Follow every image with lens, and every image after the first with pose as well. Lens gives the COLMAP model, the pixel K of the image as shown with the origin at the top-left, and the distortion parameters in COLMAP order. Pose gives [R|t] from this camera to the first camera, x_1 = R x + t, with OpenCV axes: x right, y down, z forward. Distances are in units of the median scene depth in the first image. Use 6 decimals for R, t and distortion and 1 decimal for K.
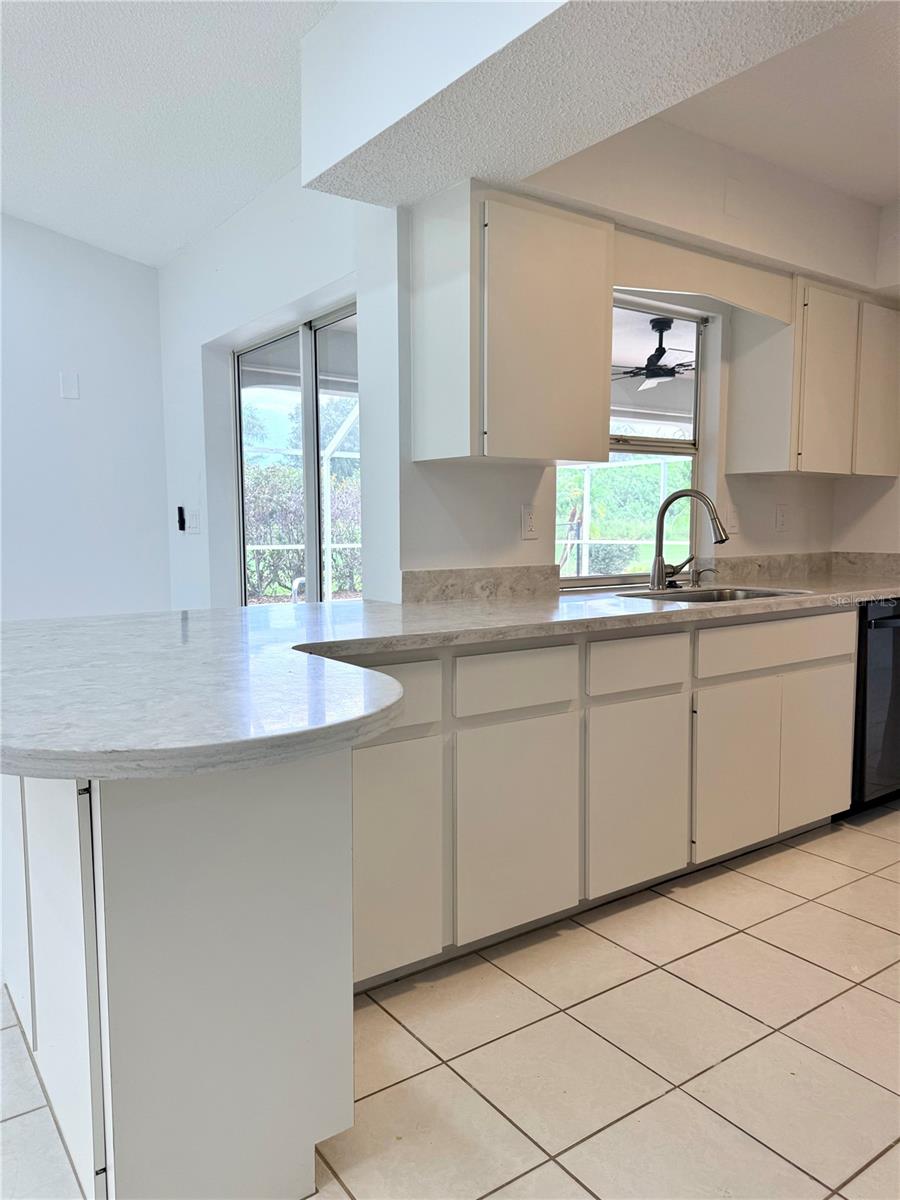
lens RADIAL K [[872.0, 0, 446.3], [0, 872.0, 608.2], [0, 0, 1]] dist [0.100386, -0.089842]
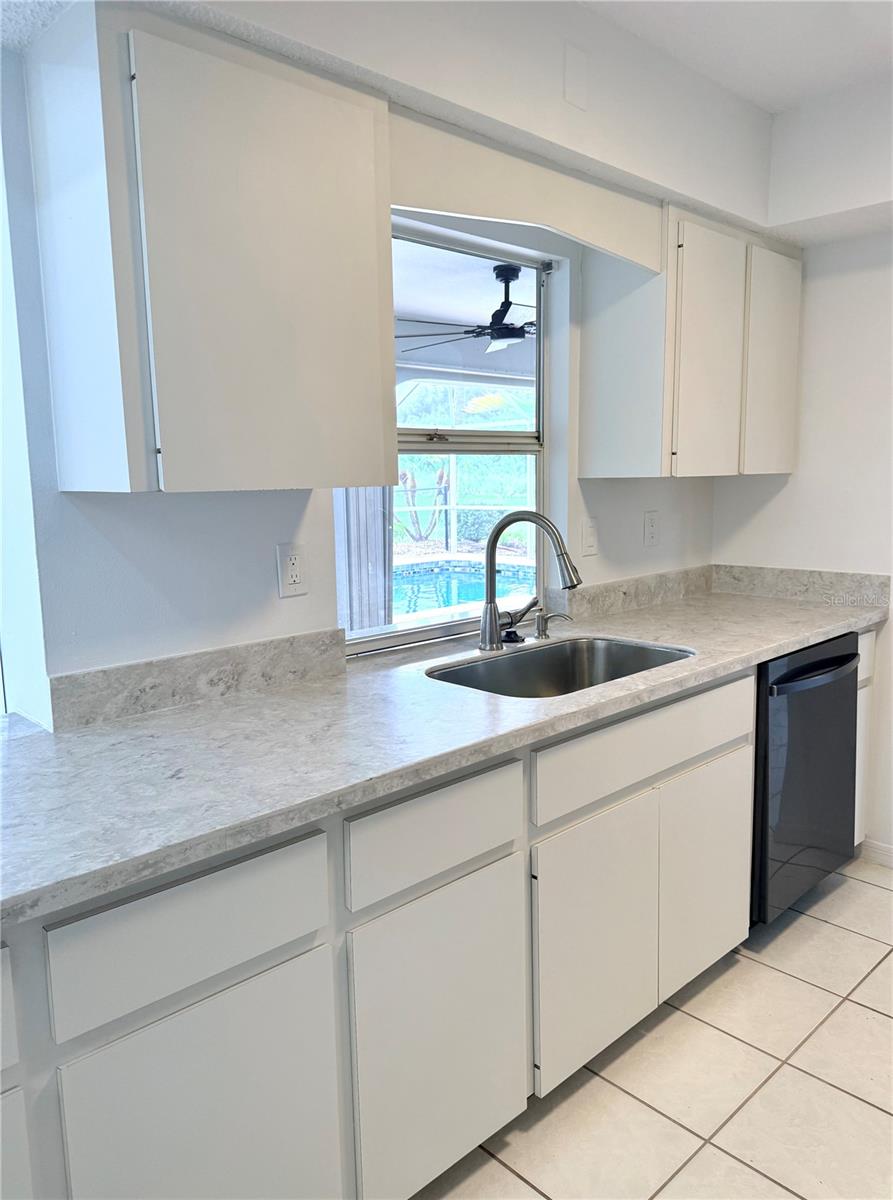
lens RADIAL K [[872.0, 0, 438.4], [0, 872.0, 604.5], [0, 0, 1]] dist [0.100386, -0.089842]
pose [[0.991613, -0.034244, 0.124624, 0.111080], [0.028219, 0.998361, 0.049790, -0.093214], [-0.126125, -0.045855, 0.990954, 0.300755]]
